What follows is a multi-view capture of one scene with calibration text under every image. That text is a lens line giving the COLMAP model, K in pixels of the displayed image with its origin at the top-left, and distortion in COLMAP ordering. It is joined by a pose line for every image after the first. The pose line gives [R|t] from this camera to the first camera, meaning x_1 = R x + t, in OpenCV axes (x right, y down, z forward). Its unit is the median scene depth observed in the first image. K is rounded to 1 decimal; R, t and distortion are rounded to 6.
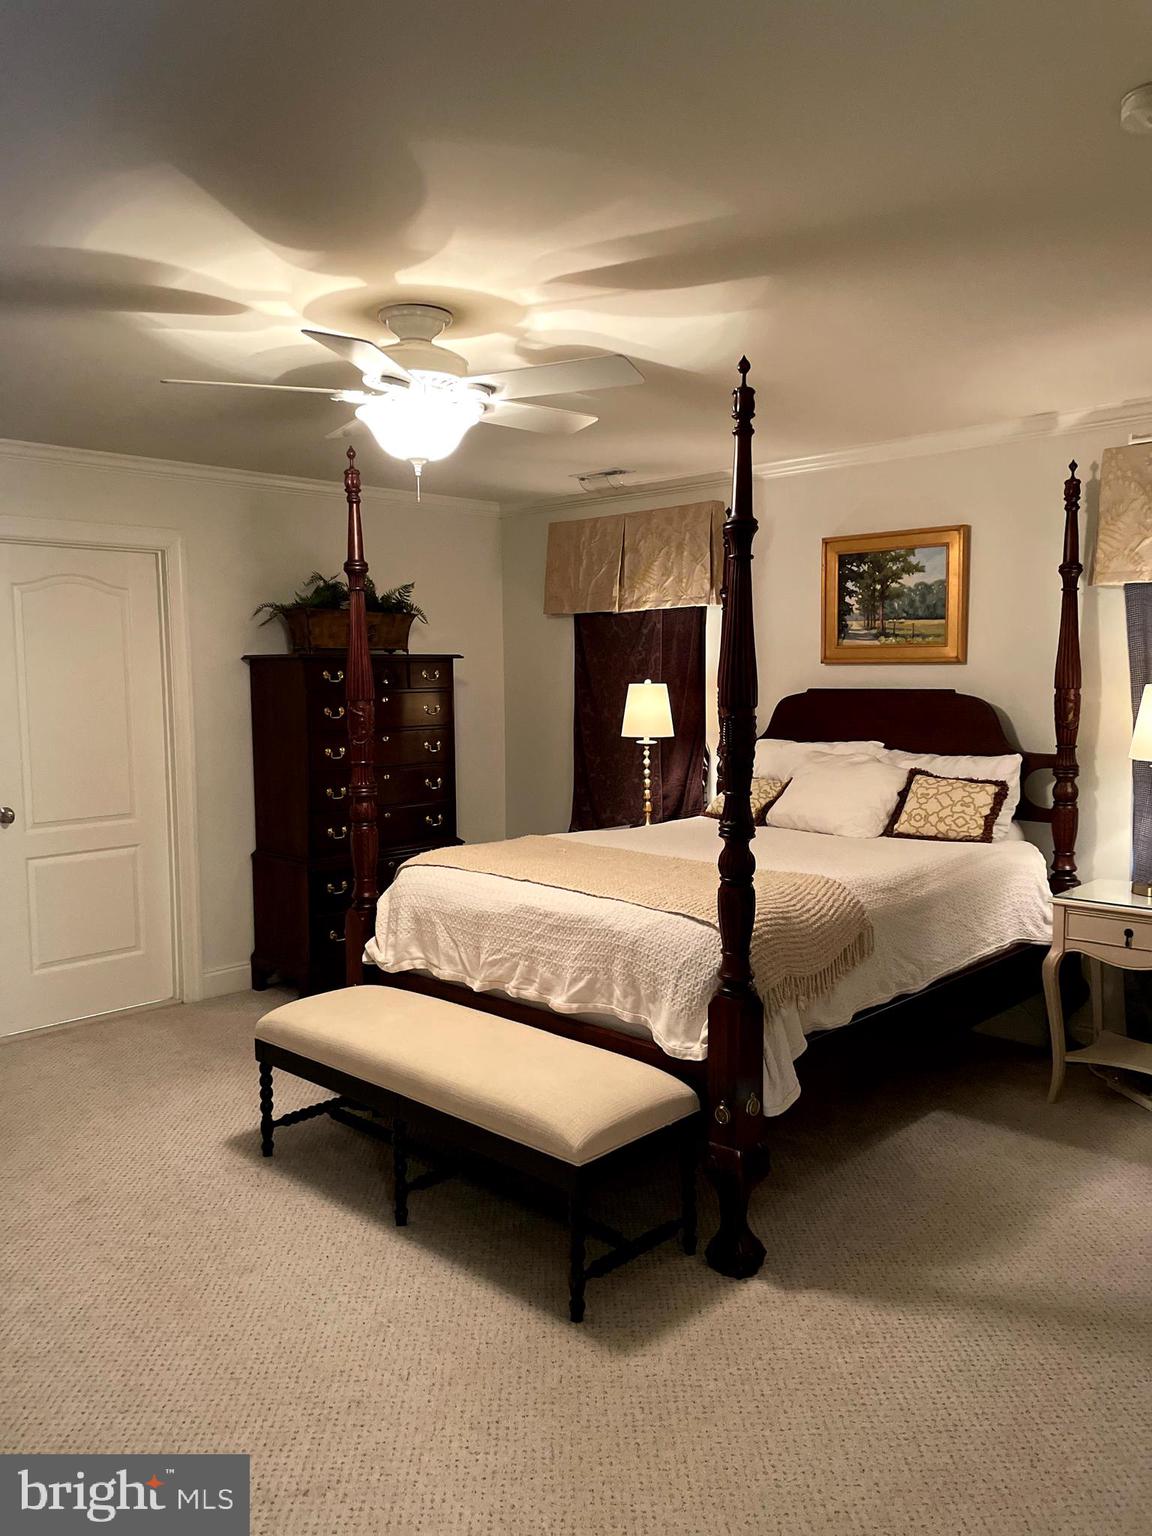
lens RADIAL K [[1165.0, 0, 583.7], [0, 1165.0, 760.6], [0, 0, 1]] dist [0.086886, -0.113764]
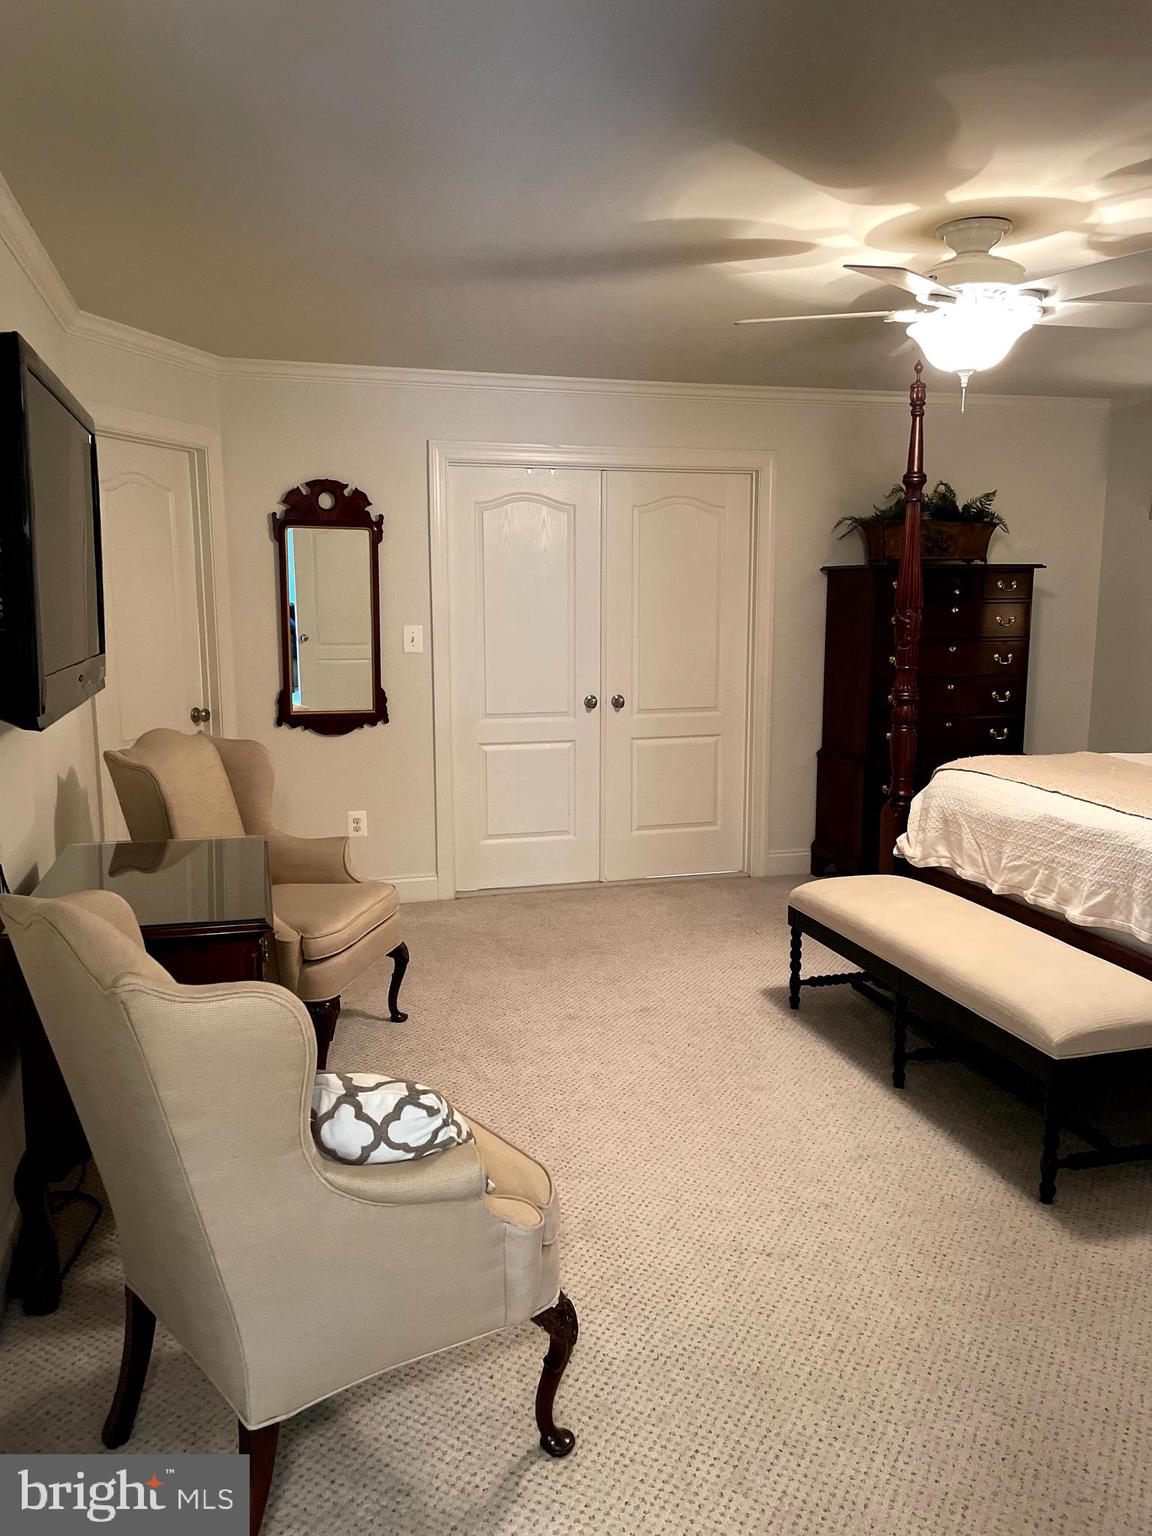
lens RADIAL K [[1165.0, 0, 568.8], [0, 1165.0, 772.0], [0, 0, 1]] dist [0.086886, -0.113764]
pose [[0.861778, 0.088674, -0.499475, 0.101622], [-0.047531, 0.994387, 0.094529, 0.011258], [0.505054, -0.057723, 0.861155, -0.084950]]
